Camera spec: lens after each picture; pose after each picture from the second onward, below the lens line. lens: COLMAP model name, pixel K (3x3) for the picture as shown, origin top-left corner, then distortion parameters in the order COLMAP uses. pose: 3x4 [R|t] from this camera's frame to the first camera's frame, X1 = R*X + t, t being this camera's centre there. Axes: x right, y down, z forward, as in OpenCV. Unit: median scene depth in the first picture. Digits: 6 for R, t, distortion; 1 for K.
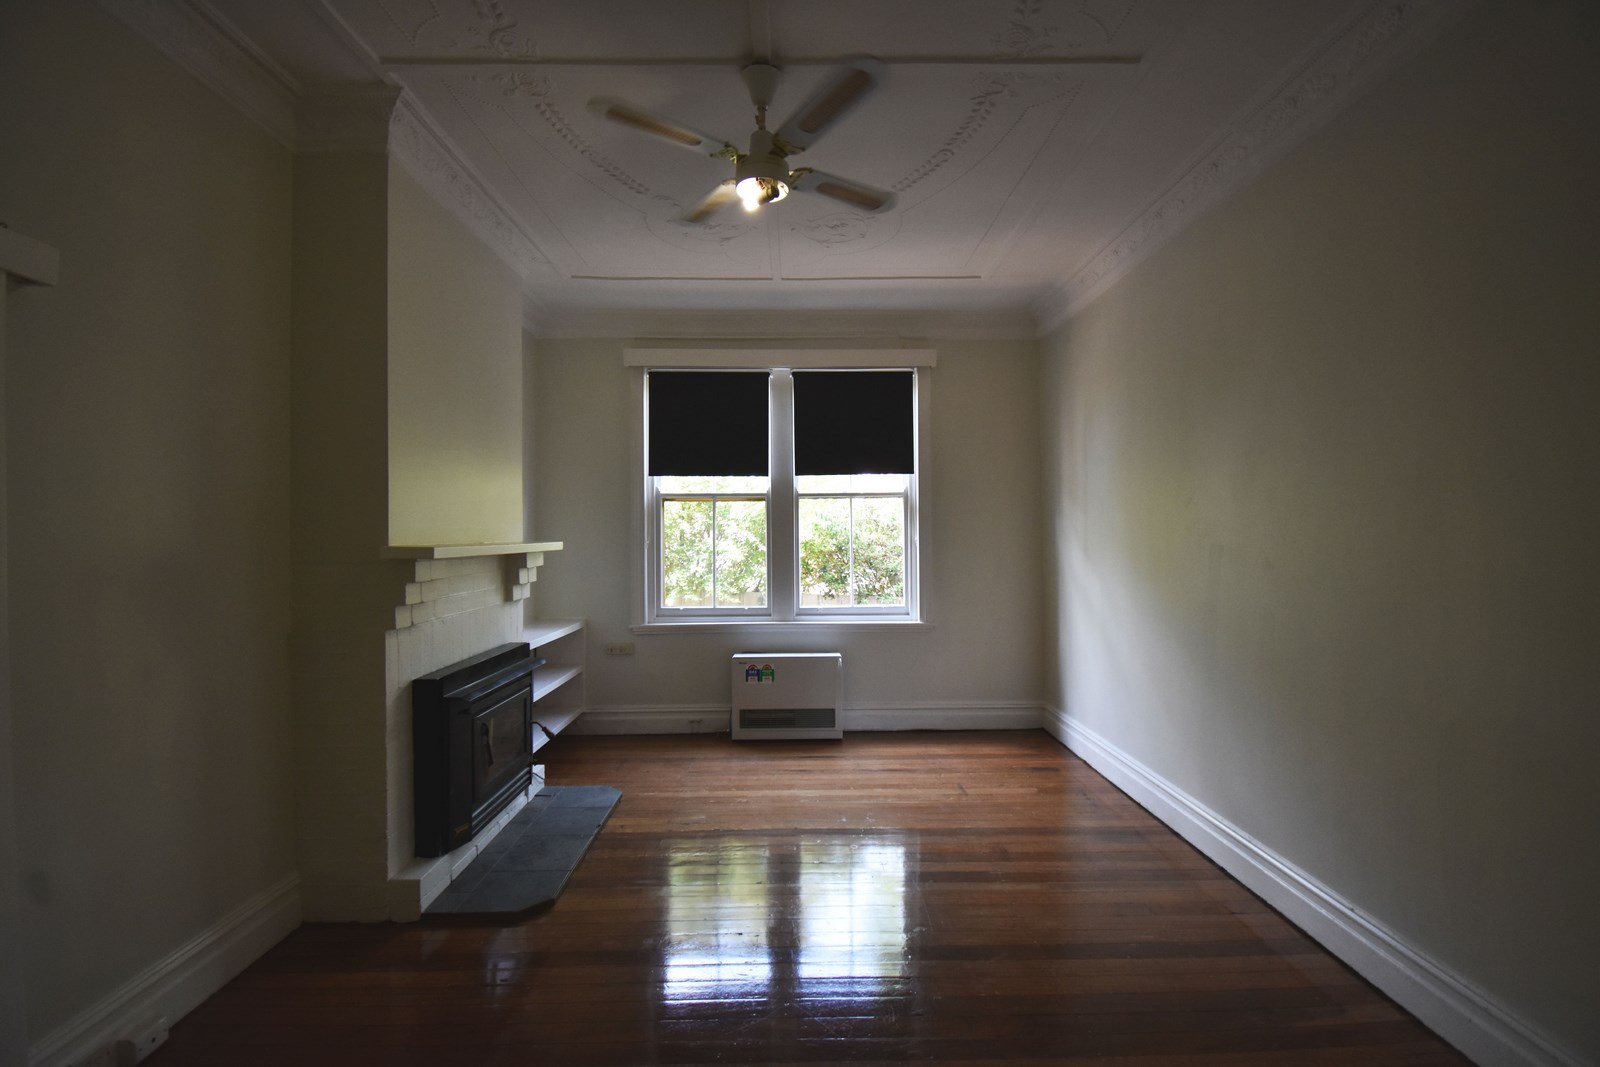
lens RADIAL K [[719.6, 0, 800.0], [0, 719.6, 533.5], [0, 0, 1]] dist [0.027250, -0.029210]
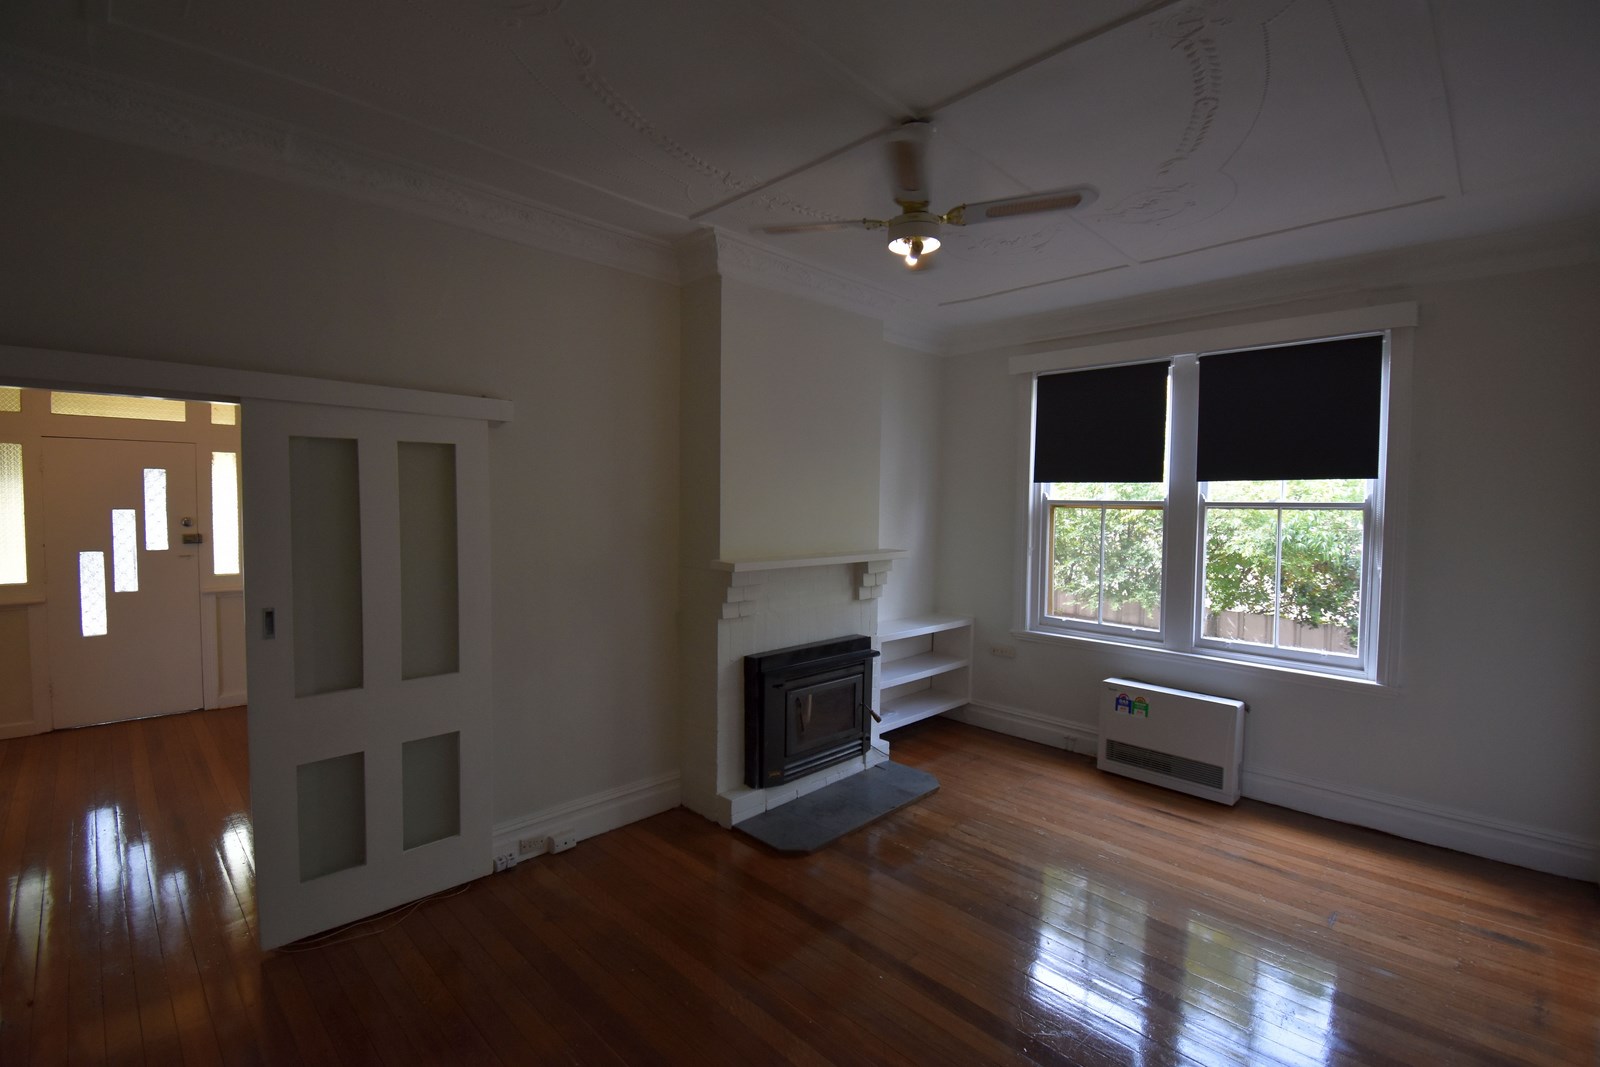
lens RADIAL K [[719.6, 0, 800.0], [0, 719.6, 533.5], [0, 0, 1]] dist [0.027250, -0.029210]
pose [[0.689802, 0.050515, -0.722234, 0.299408], [-0.015602, 0.998368, 0.054926, -0.062008], [0.723830, -0.026620, 0.689464, 0.086072]]
